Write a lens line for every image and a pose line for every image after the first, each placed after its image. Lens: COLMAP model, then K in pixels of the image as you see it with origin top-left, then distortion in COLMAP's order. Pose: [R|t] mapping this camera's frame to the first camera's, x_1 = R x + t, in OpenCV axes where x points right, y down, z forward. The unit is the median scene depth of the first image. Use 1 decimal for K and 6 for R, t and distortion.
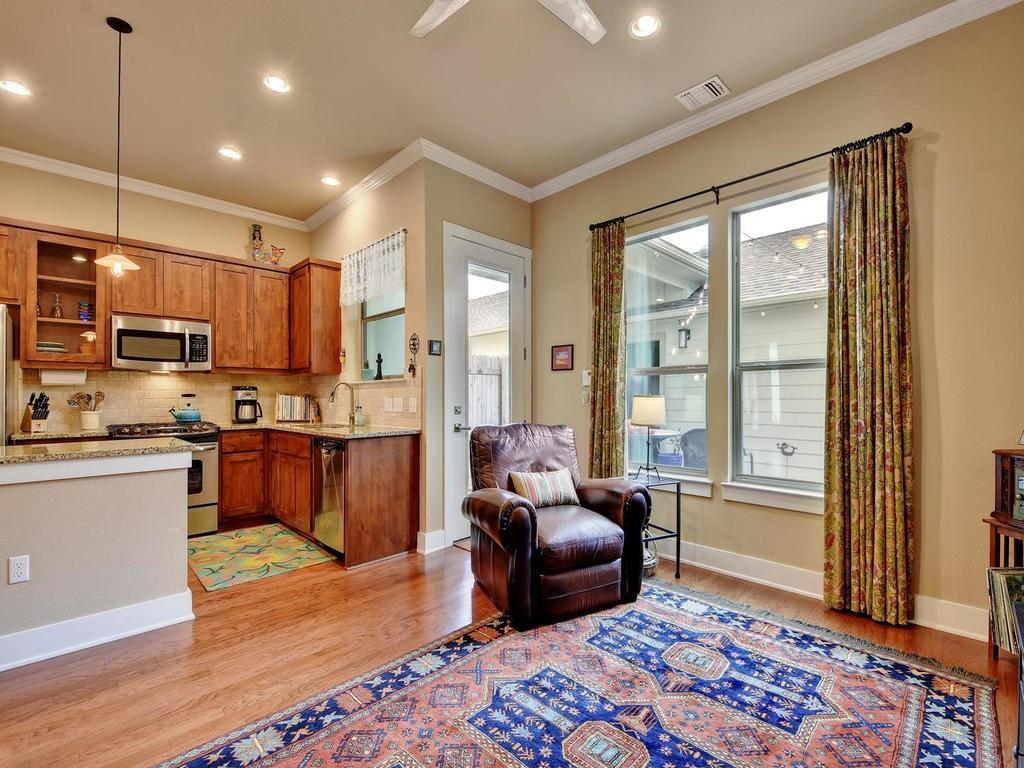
lens RADIAL K [[450.8, 0, 516.0], [0, 450.8, 388.7], [0, 0, 1]] dist [0.021947, -0.018138]
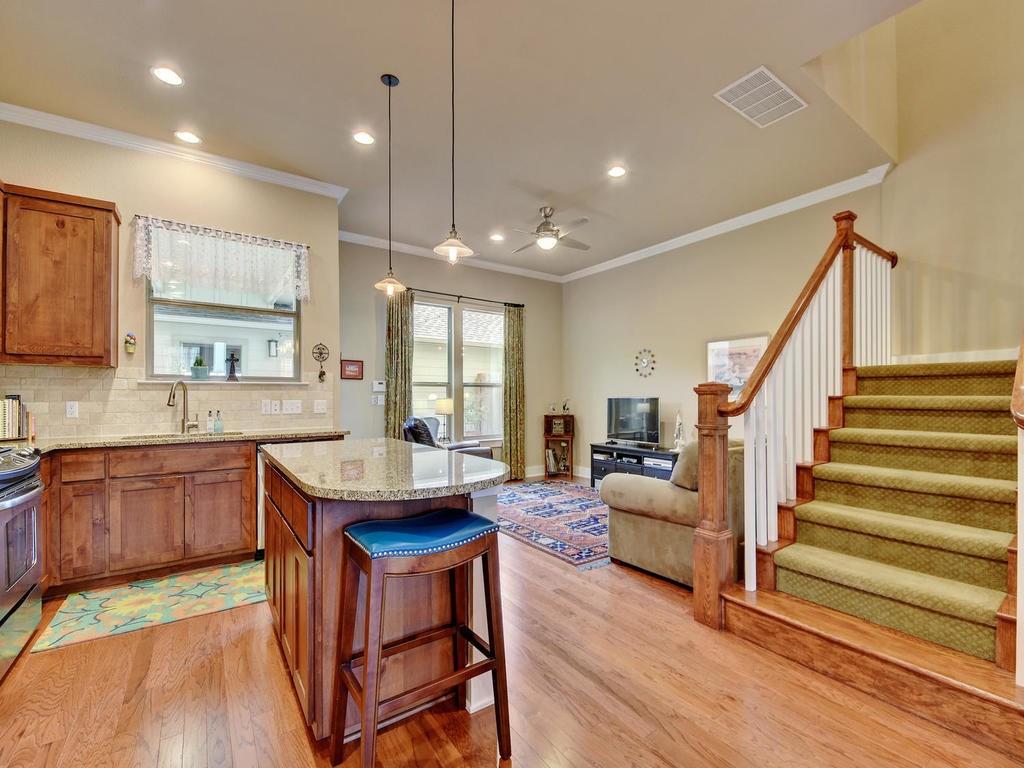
lens RADIAL K [[441.0, 0, 568.8], [0, 441.0, 382.3], [0, 0, 1]] dist [0.000279, -0.008667]
pose [[0.106354, 0.039570, 0.993541, -1.126711], [-0.017210, 0.999131, -0.037951, 0.006325], [-0.994179, -0.013062, 0.106942, 0.242514]]
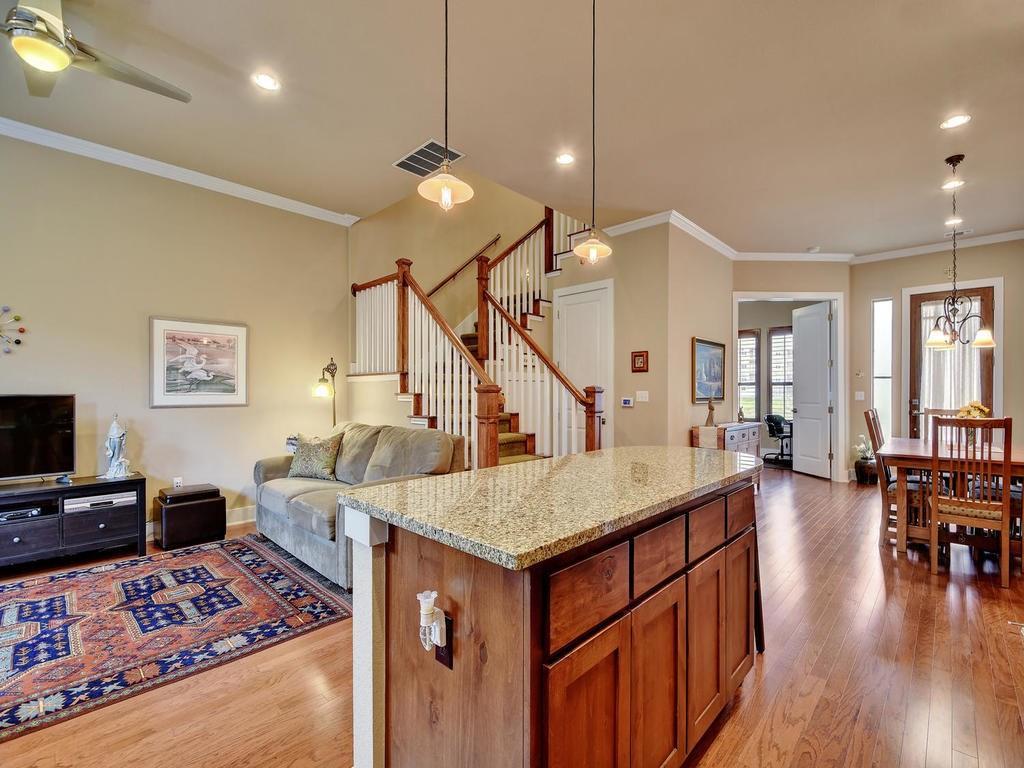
lens RADIAL K [[458.3, 0, 512.0], [0, 458.3, 384.0], [0, 0, 1]] dist [0.000794, -0.012657]
pose [[-0.999871, 0.002348, -0.015909, -0.545804], [0.002867, 0.999463, -0.032649, 0.006435], [0.015824, -0.032690, -0.999340, 0.945661]]
